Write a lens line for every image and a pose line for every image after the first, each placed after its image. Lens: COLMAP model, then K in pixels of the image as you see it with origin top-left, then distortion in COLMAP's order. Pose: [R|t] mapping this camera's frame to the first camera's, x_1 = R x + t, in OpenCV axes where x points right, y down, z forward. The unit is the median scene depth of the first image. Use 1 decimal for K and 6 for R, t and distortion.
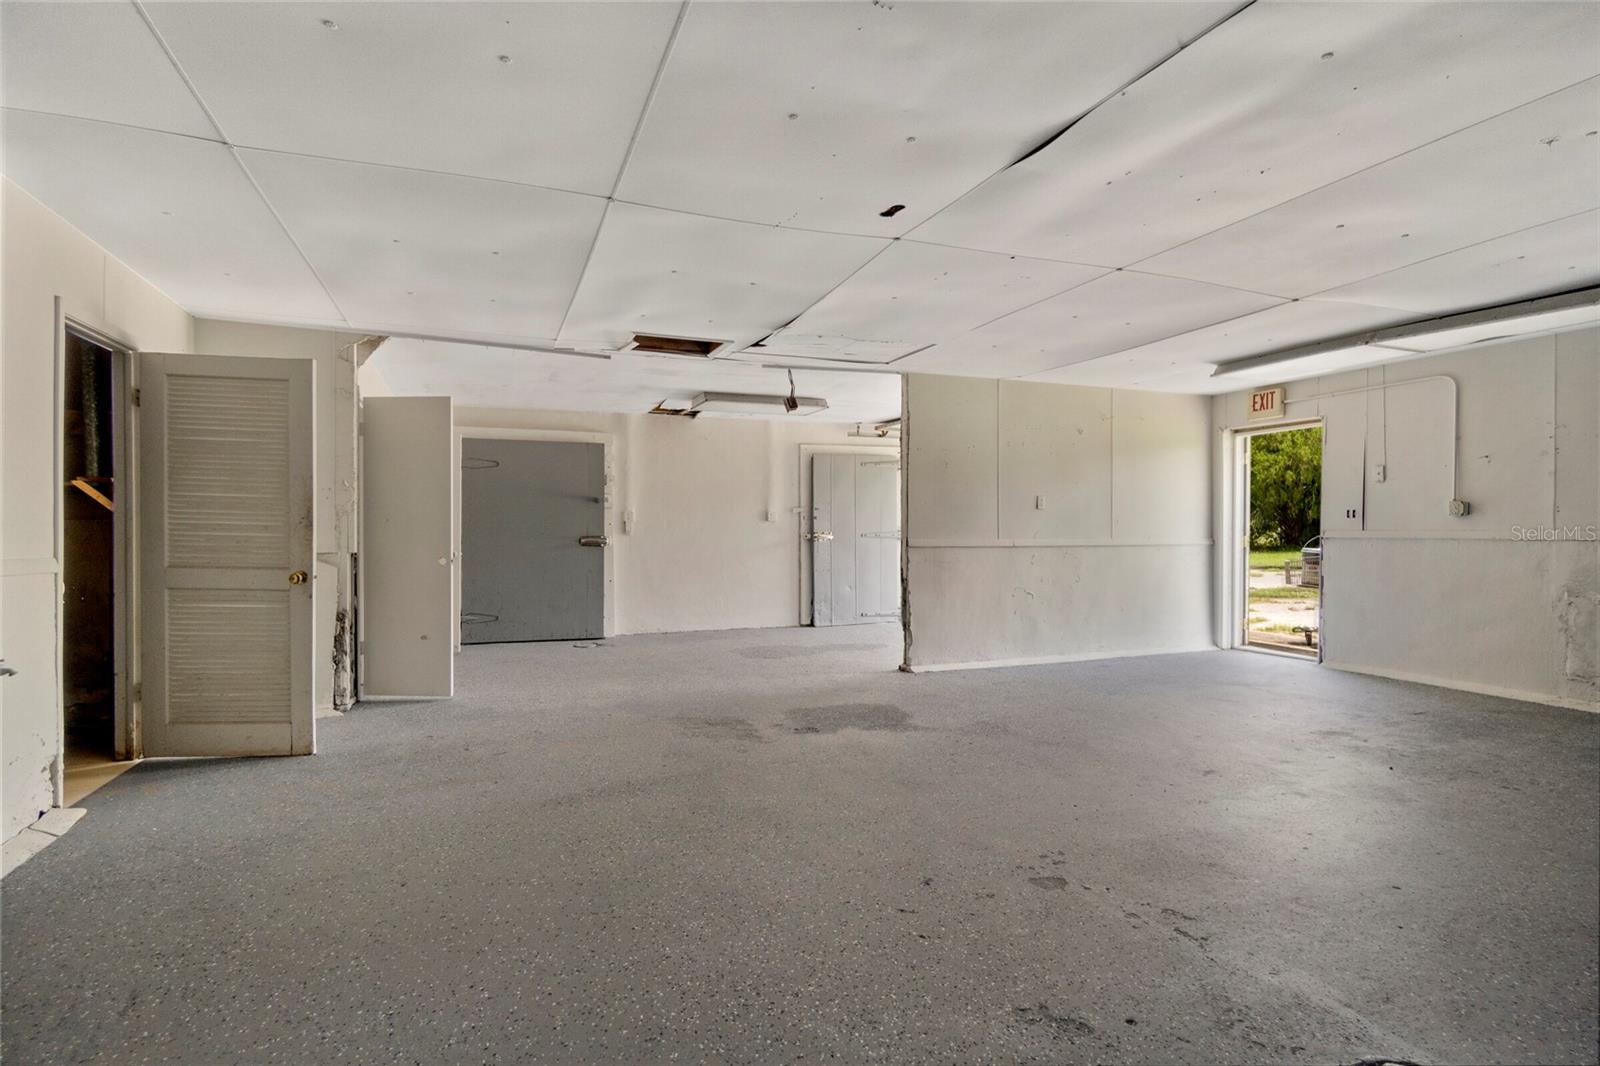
lens RADIAL K [[820.5, 0, 801.0], [0, 820.5, 536.2], [0, 0, 1]] dist [0.000480, -0.000416]
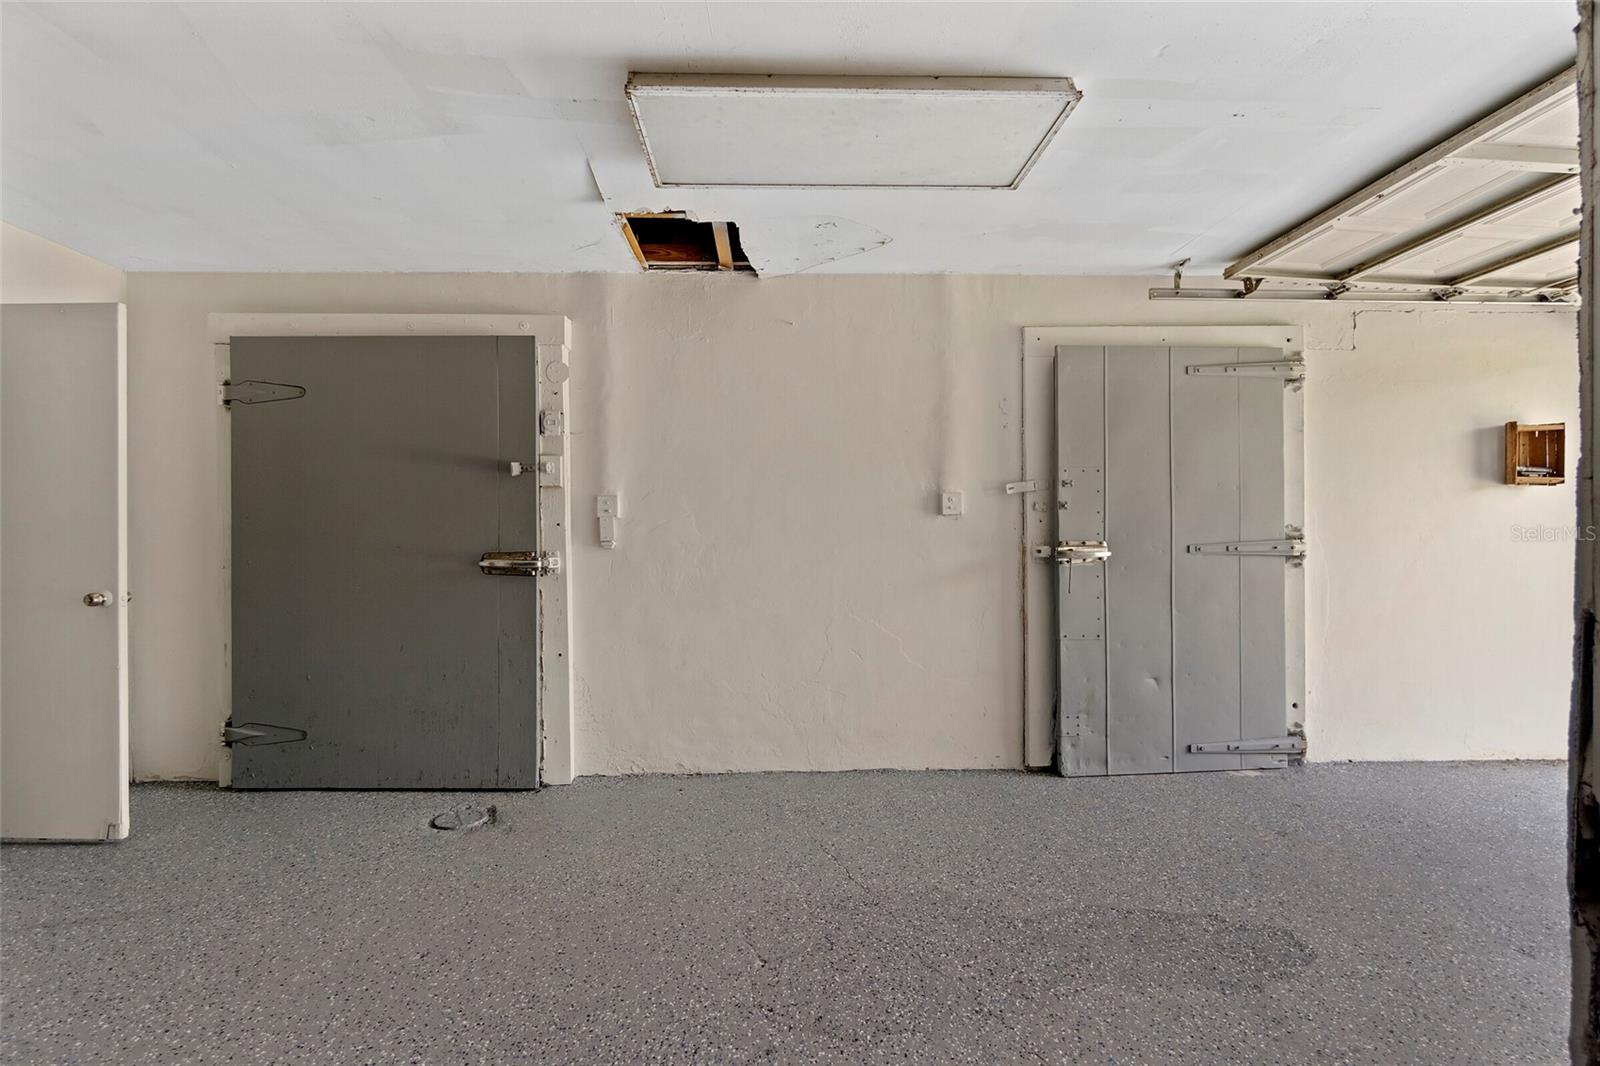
lens RADIAL K [[820.5, 0, 801.0], [0, 820.5, 536.2], [0, 0, 1]] dist [0.000480, -0.000416]
pose [[0.944432, -0.001899, -0.328701, 0.031825], [0.000929, 0.999995, -0.003108, -0.007048], [0.328705, 0.002630, 0.944429, 0.641908]]
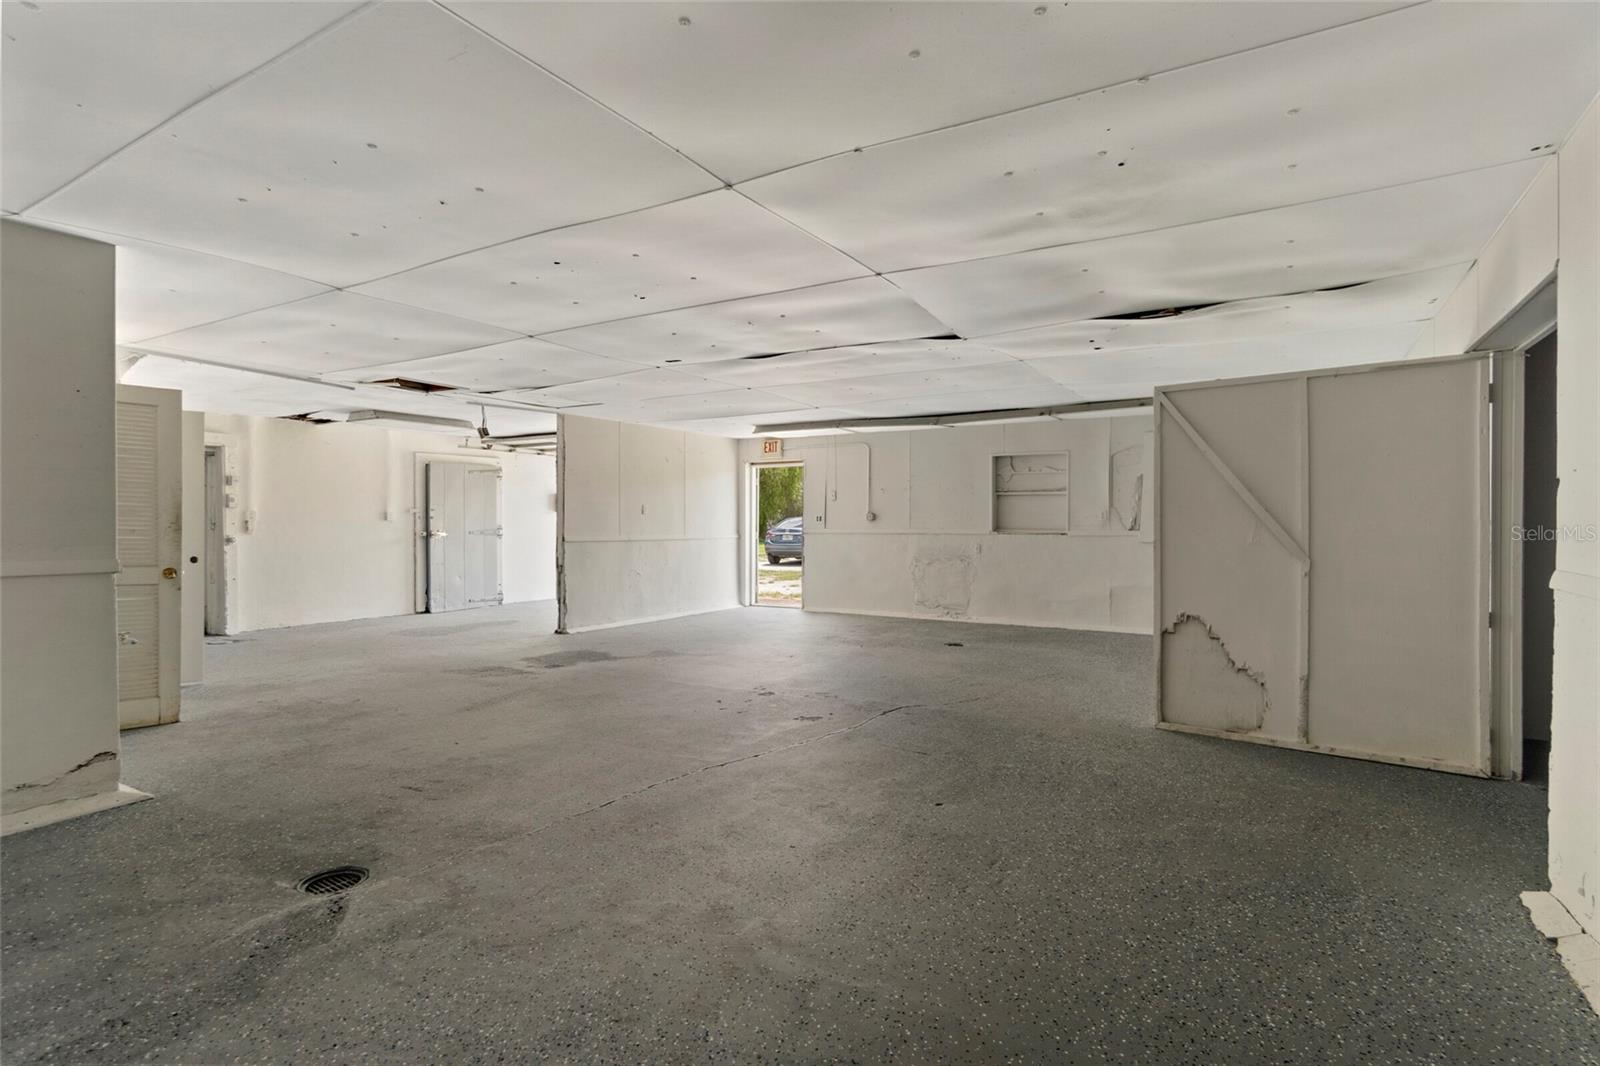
lens RADIAL K [[820.5, 0, 801.0], [0, 820.5, 536.2], [0, 0, 1]] dist [0.000480, -0.000416]
pose [[0.792253, -0.008569, 0.610132, -0.302178], [0.004060, 0.999953, 0.008772, -0.004961], [-0.610179, -0.004473, 0.792251, -0.246194]]
